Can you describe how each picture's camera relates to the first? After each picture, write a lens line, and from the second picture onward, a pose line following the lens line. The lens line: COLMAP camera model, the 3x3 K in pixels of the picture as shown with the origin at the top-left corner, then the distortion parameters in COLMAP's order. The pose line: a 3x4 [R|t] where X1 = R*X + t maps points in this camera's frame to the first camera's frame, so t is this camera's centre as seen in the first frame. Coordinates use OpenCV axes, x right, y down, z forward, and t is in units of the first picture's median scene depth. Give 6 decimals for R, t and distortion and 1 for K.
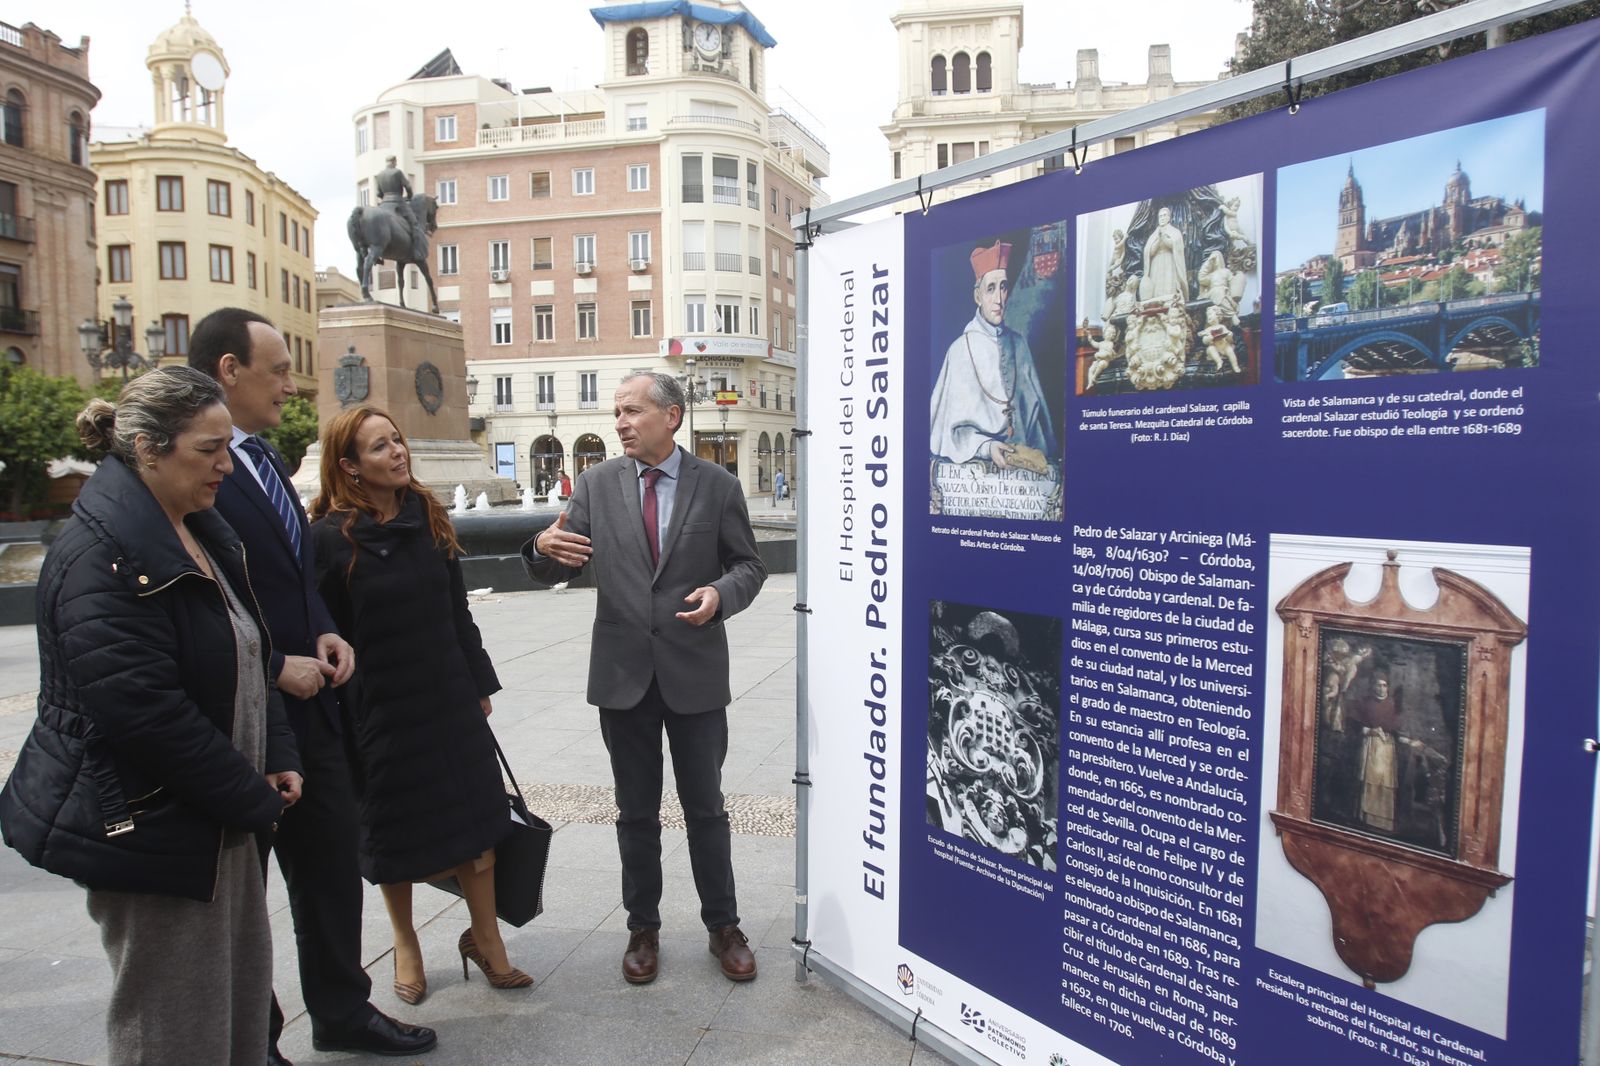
lens RADIAL K [[1175.8, 0, 800.0], [0, 1175.8, 533.0], [0, 0, 1]] dist [-0.104535, 0.078055]
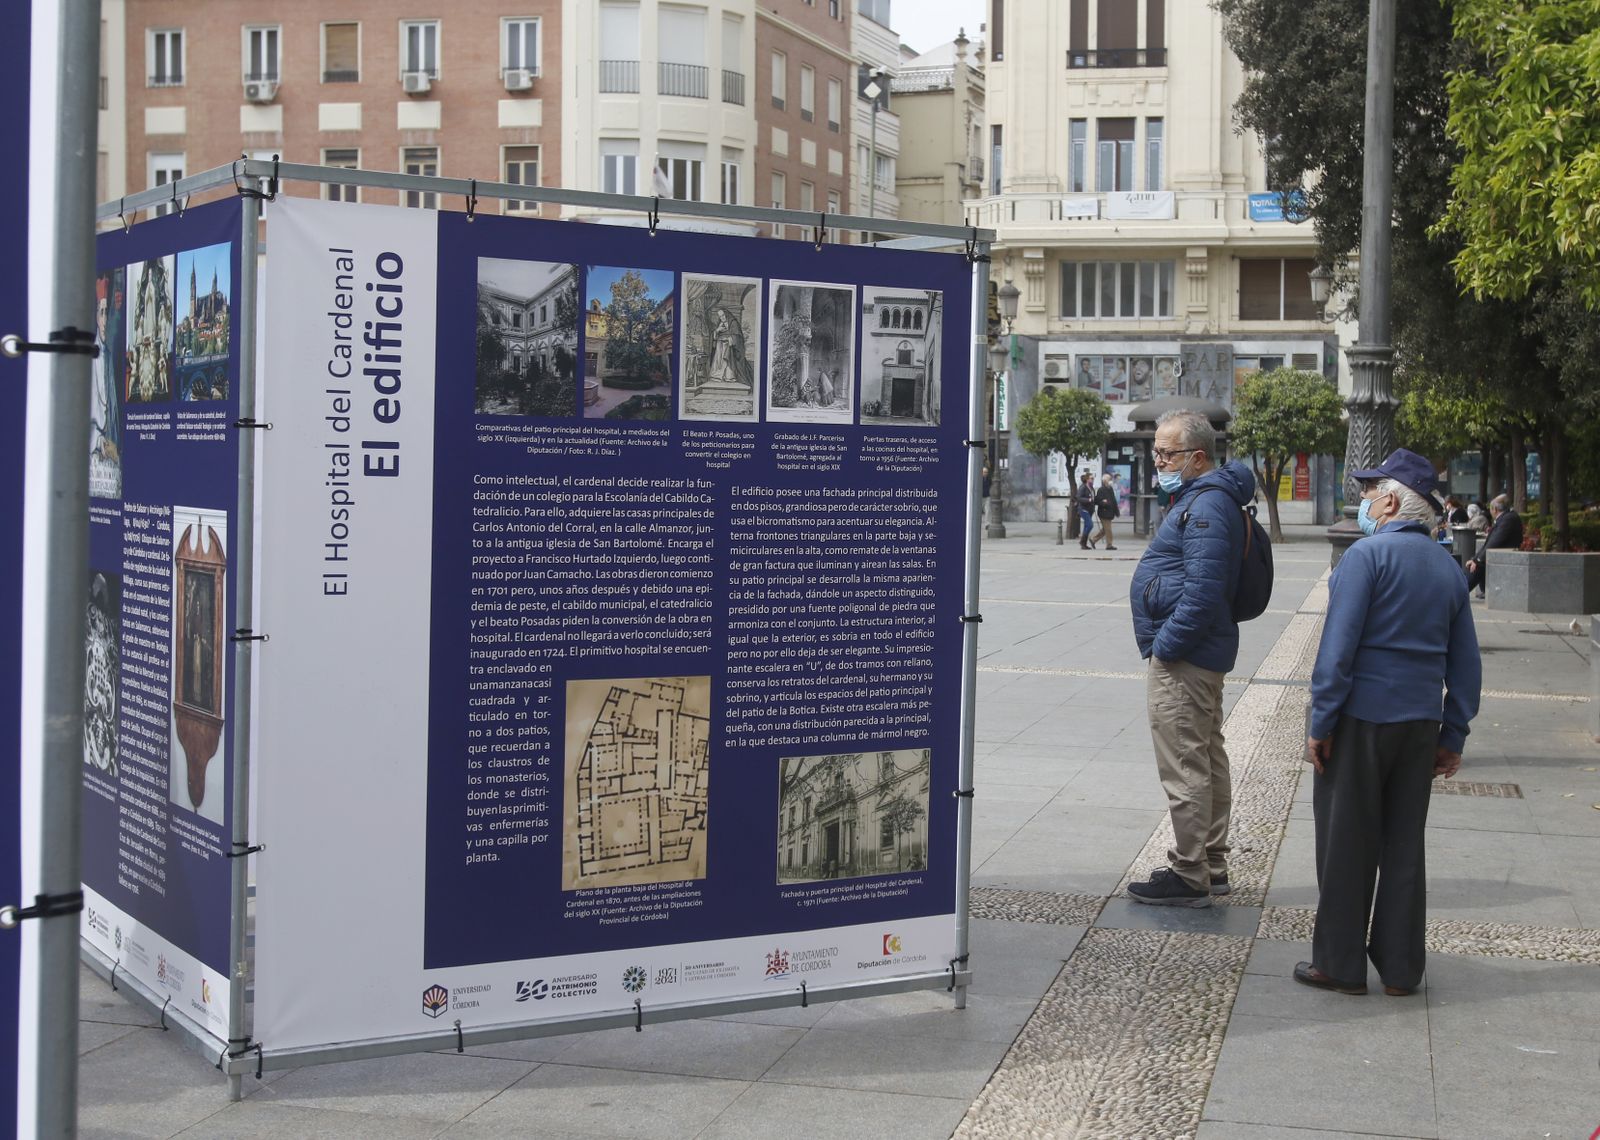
lens RADIAL K [[2298.7, 0, 856.4], [0, 2298.7, 562.5], [0, 0, 1]] dist [-0.027630, 0.081789]
pose [[0.999511, 0.027659, -0.014585, 1.136410], [-0.027843, 0.999534, -0.012524, 0.072718], [0.014232, 0.012924, 0.999815, -1.605953]]
